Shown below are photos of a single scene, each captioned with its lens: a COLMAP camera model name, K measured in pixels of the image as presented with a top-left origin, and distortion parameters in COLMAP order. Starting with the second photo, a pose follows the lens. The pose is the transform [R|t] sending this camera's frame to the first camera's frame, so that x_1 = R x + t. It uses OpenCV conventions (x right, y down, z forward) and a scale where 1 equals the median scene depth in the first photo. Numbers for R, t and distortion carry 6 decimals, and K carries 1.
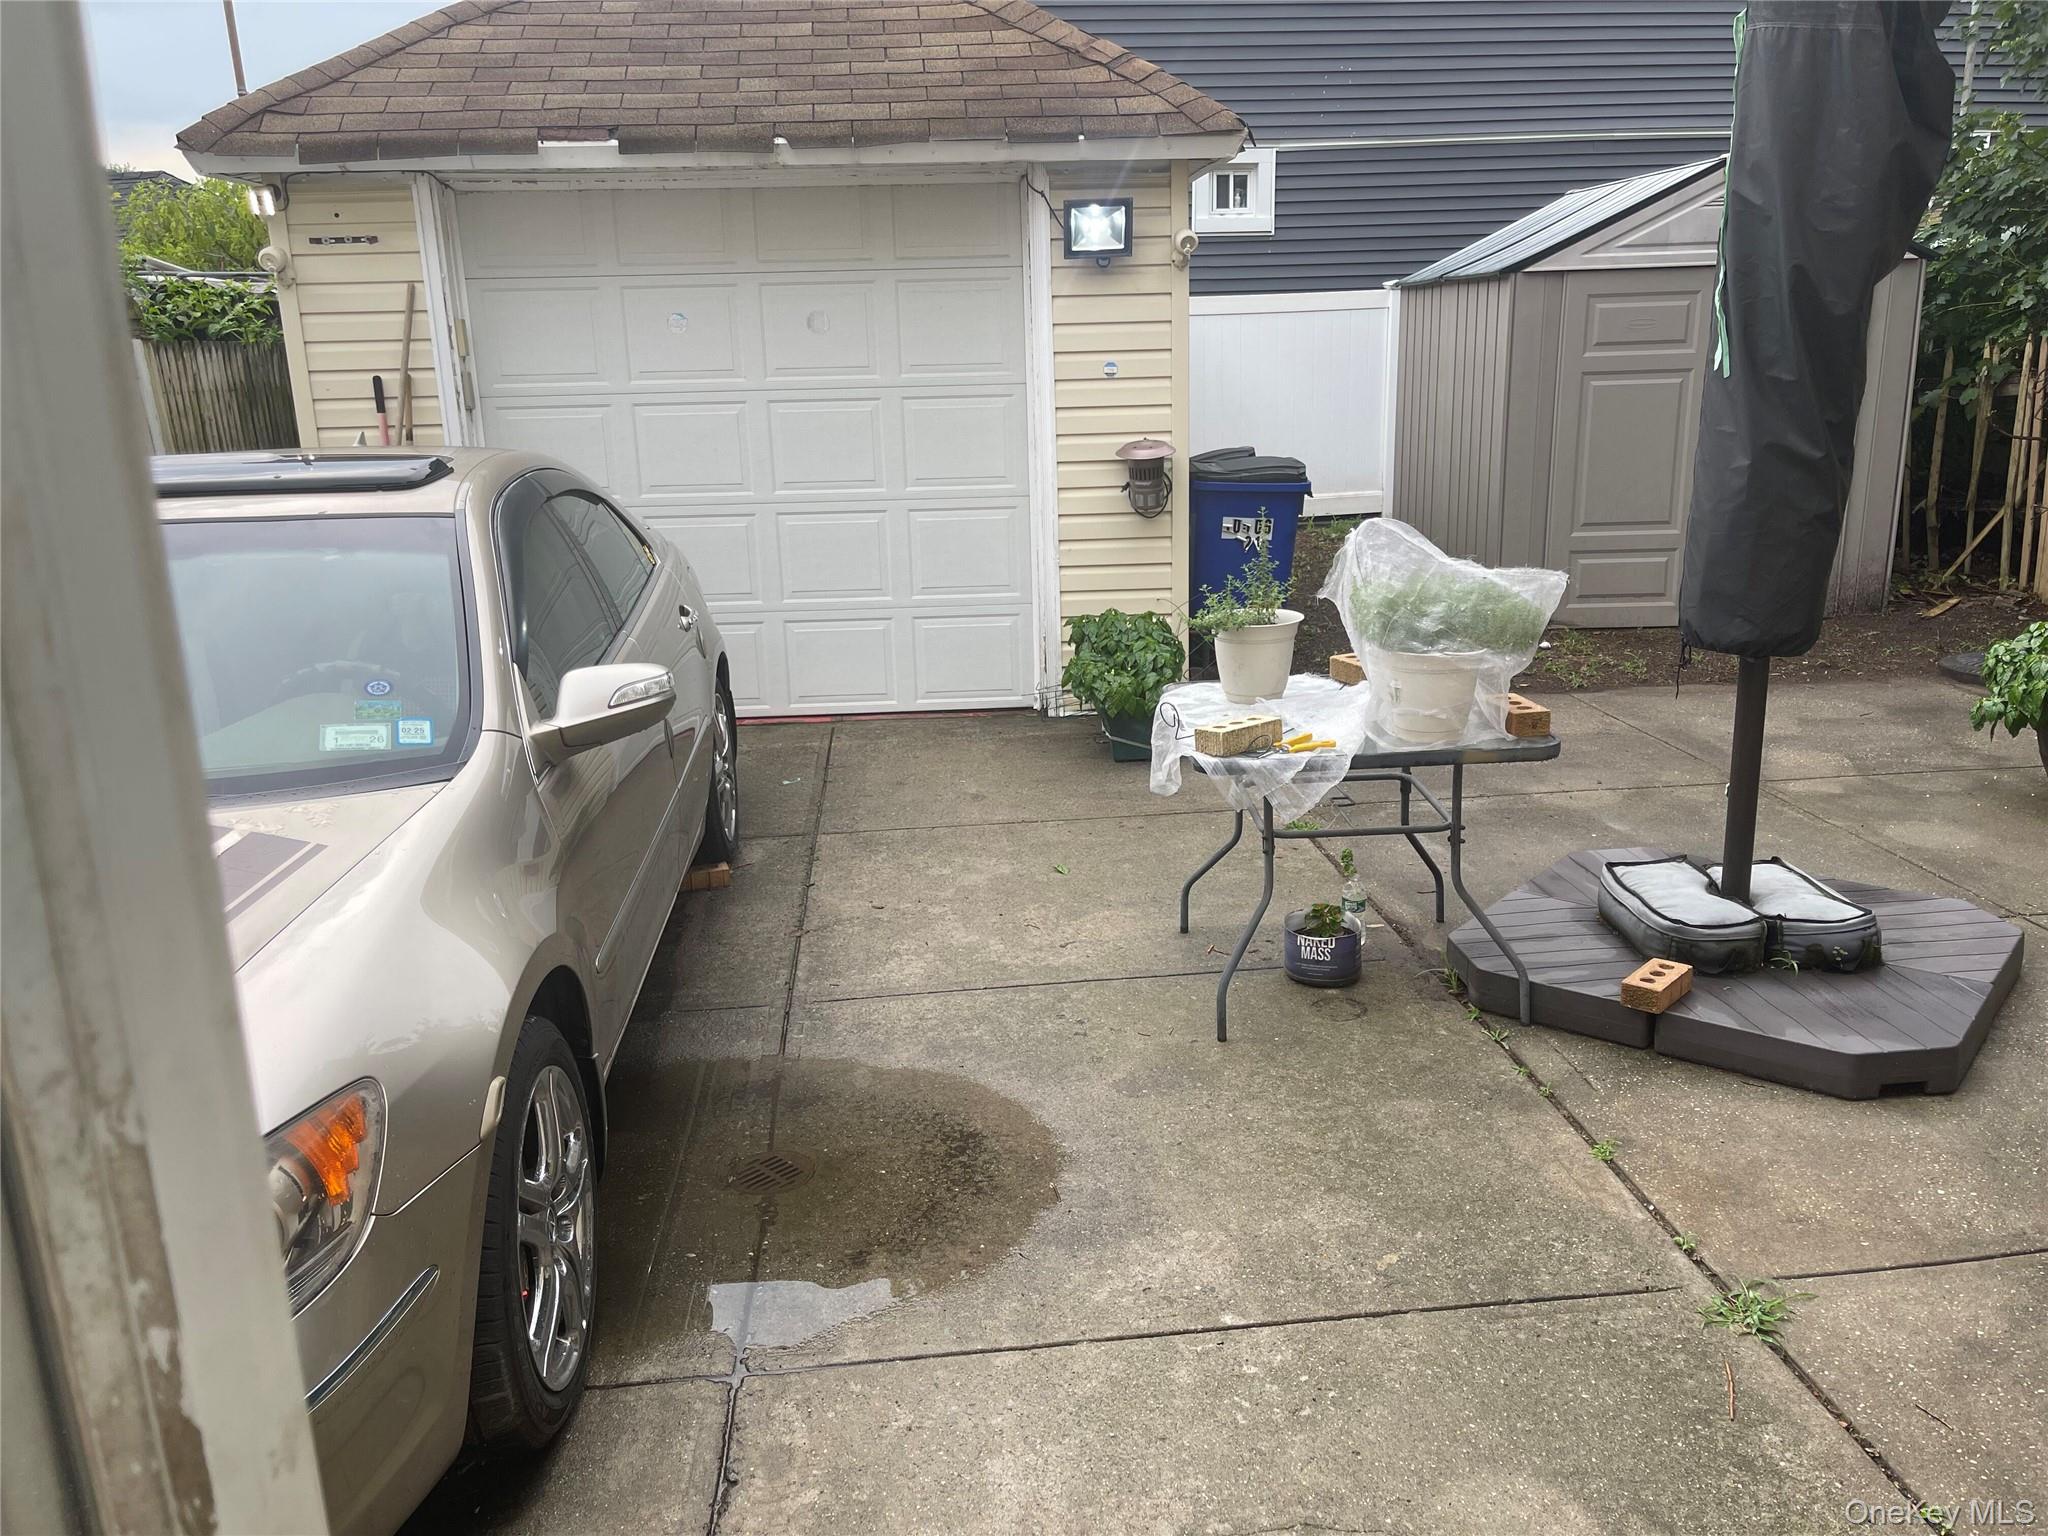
lens RADIAL K [[1564.3, 0, 1030.2], [0, 1564.3, 775.8], [0, 0, 1]] dist [0.054181, -0.065667]
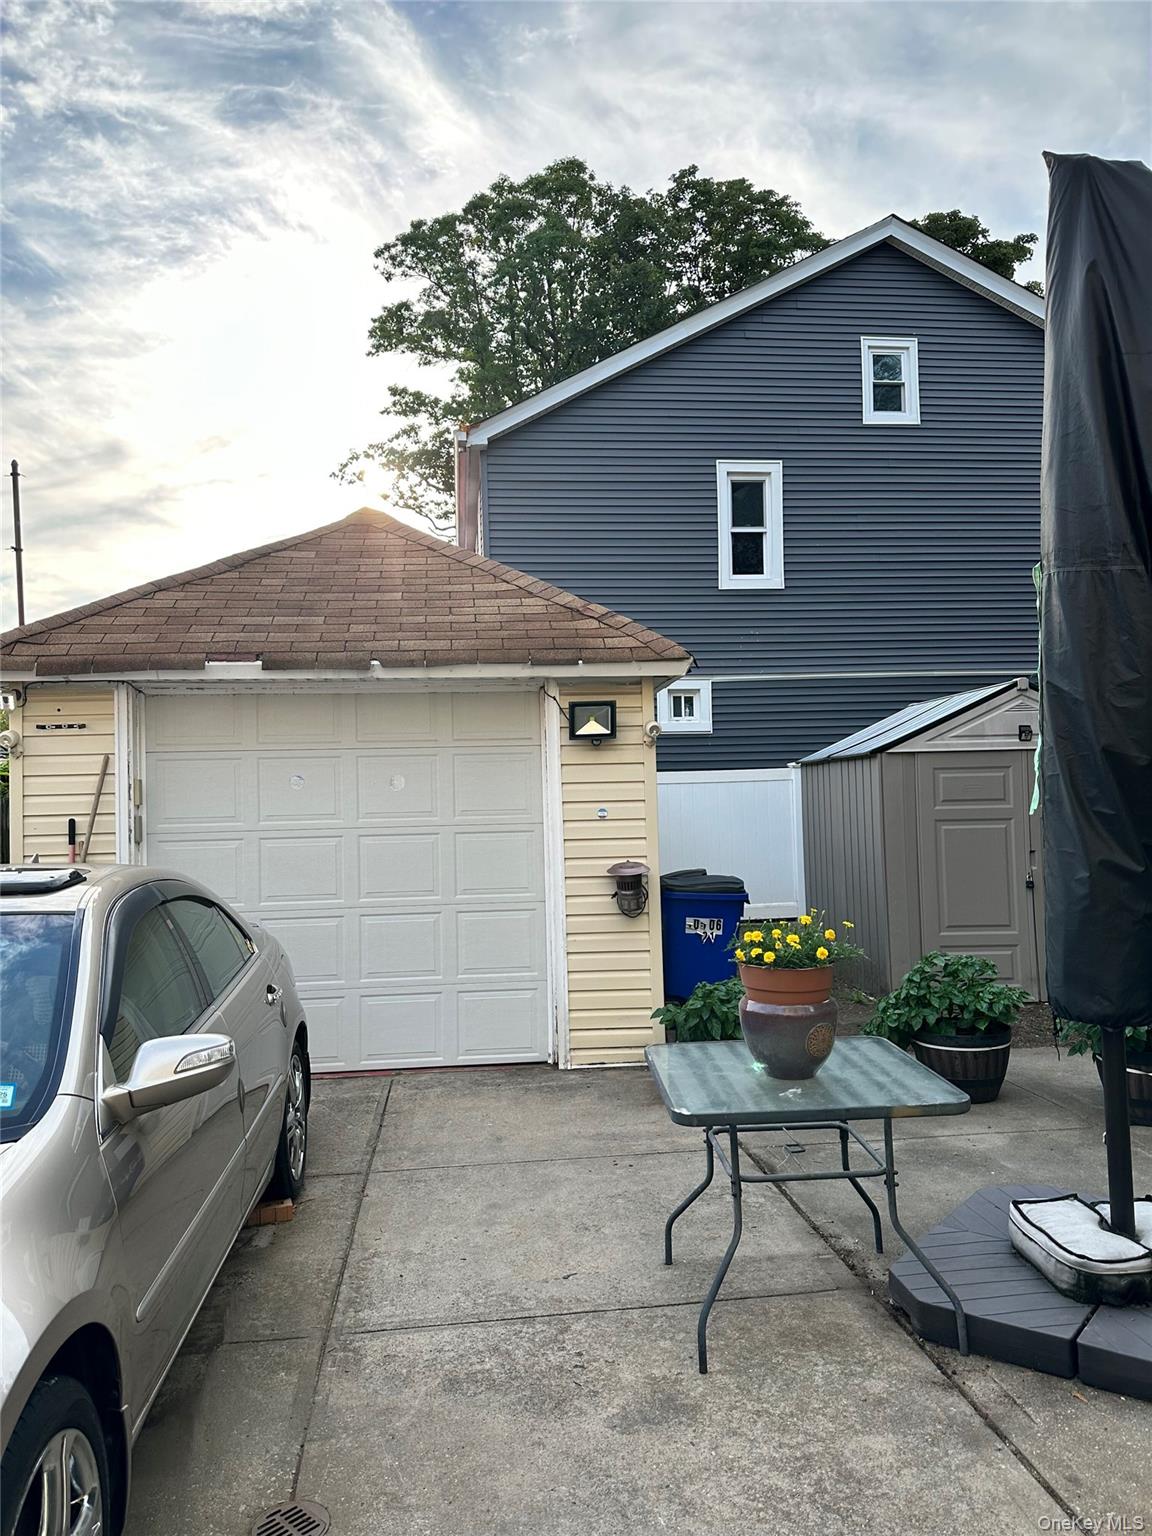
lens RADIAL K [[1075.8, 0, 572.4], [0, 1075.8, 775.5], [0, 0, 1]] dist [0.082623, -0.064387]
pose [[0.999858, 0.002180, 0.016738, 0.008408], [0.002851, 0.955569, -0.294754, -0.007107], [-0.016637, 0.294759, 0.955427, 0.072027]]
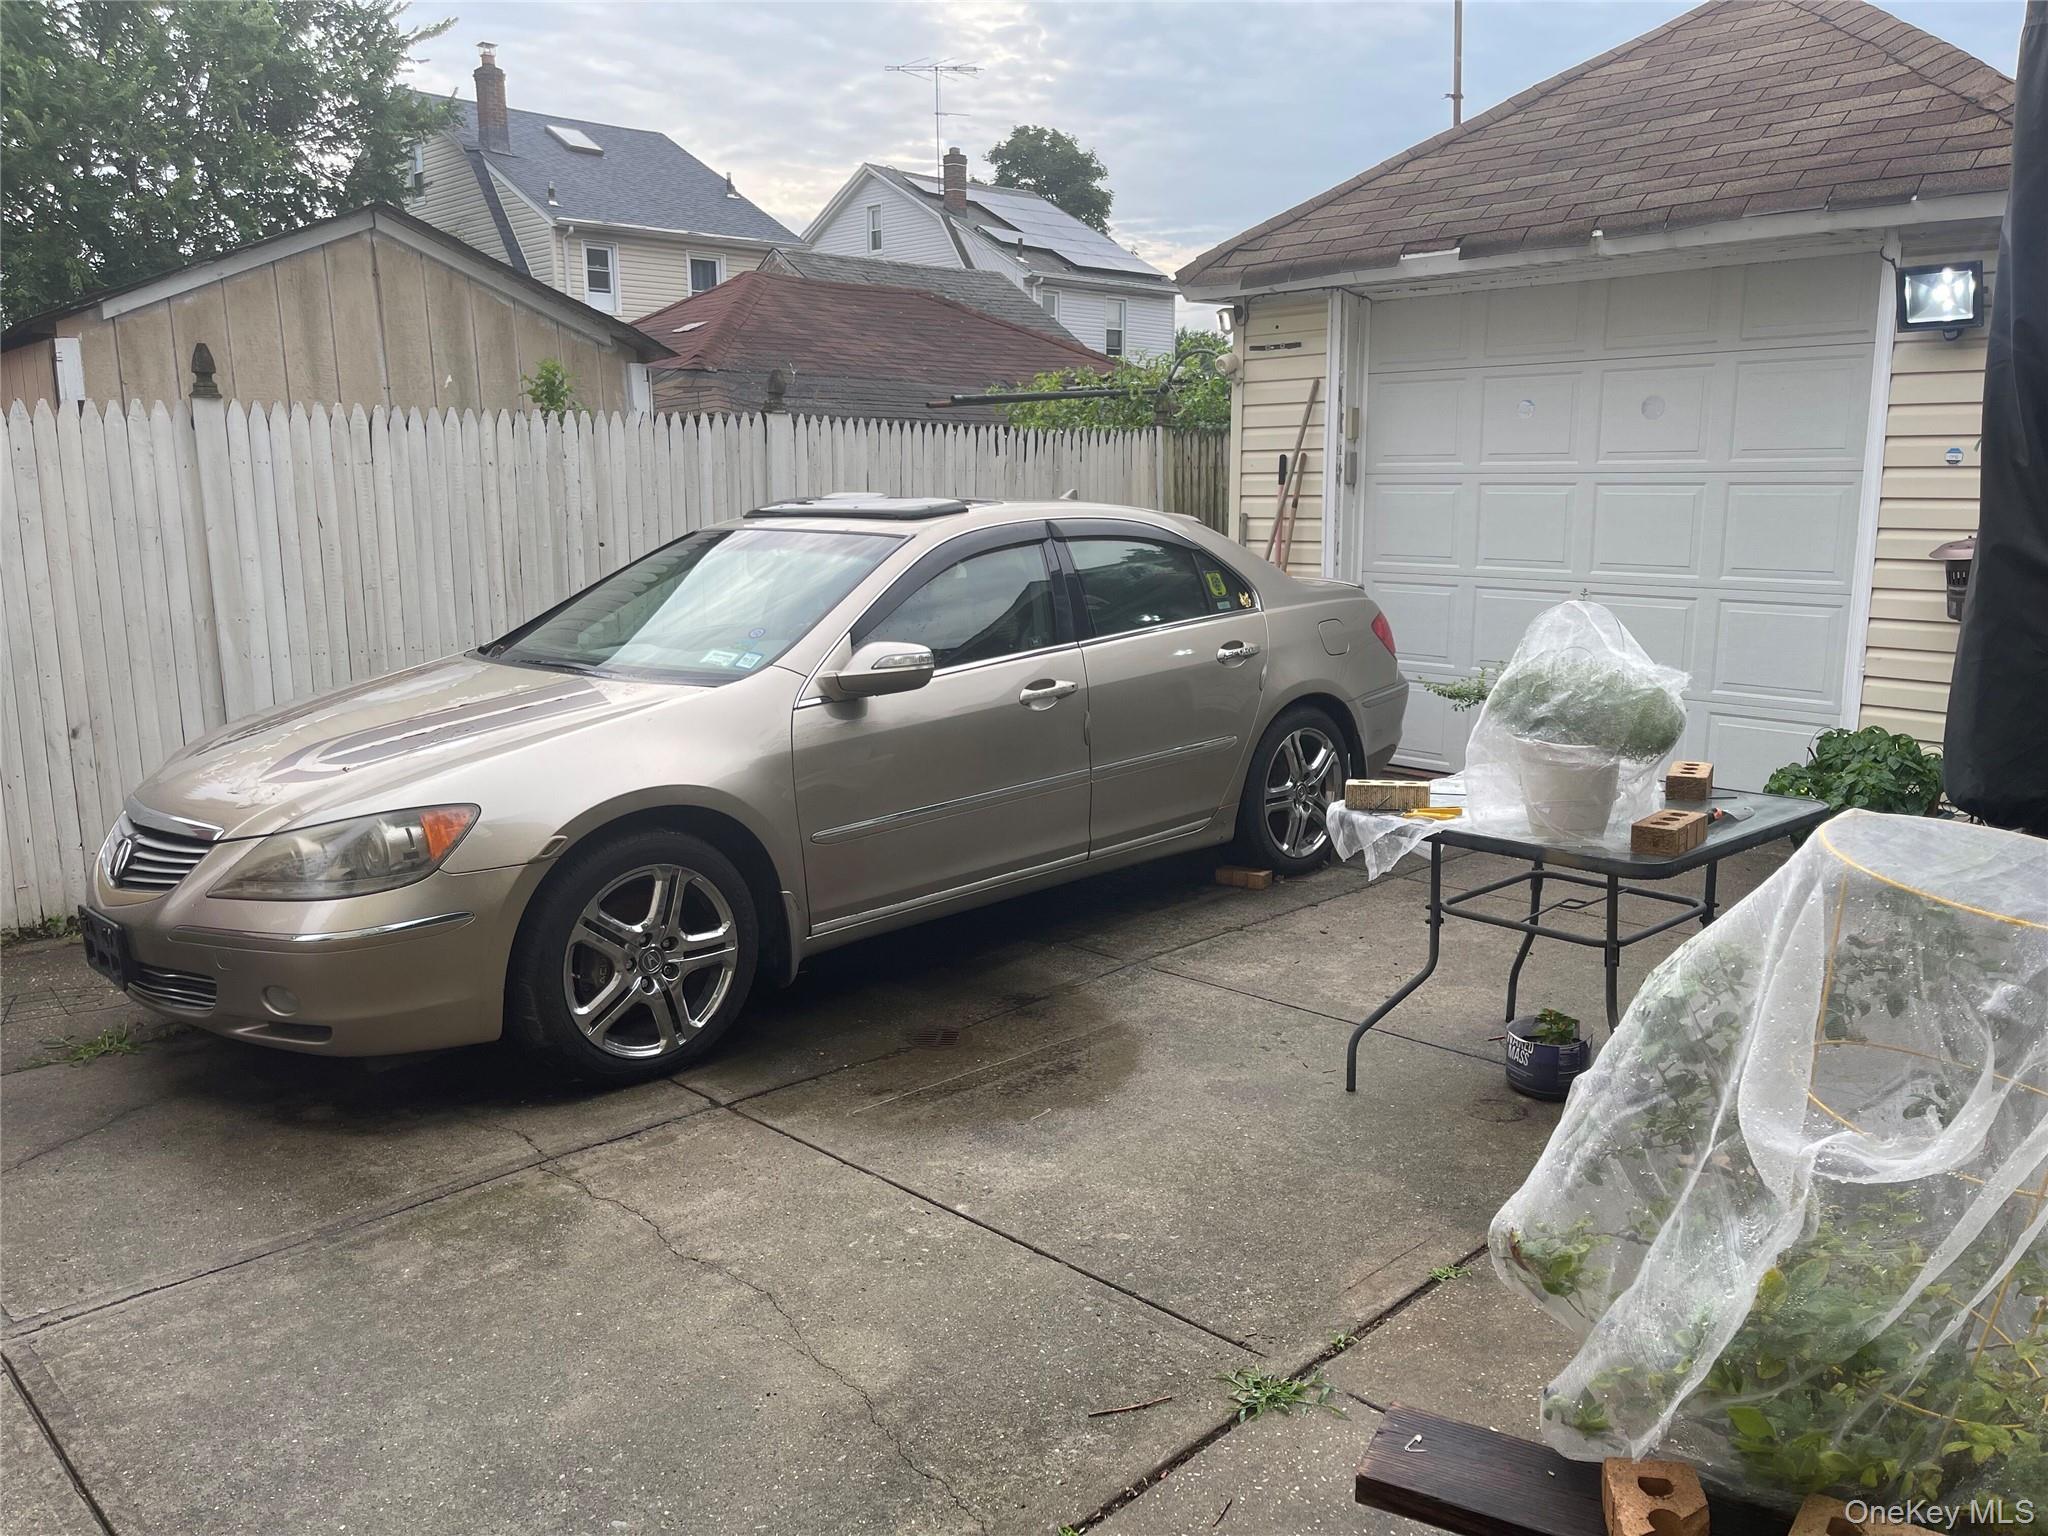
lens RADIAL K [[1564.3, 0, 1026.0], [0, 1564.3, 786.5], [0, 0, 1]] dist [0.054181, -0.065667]
pose [[0.633283, 0.174894, -0.753900, 0.456527], [-0.212694, 0.975952, 0.047742, -0.018293], [0.744119, 0.130116, 0.655253, 0.089695]]
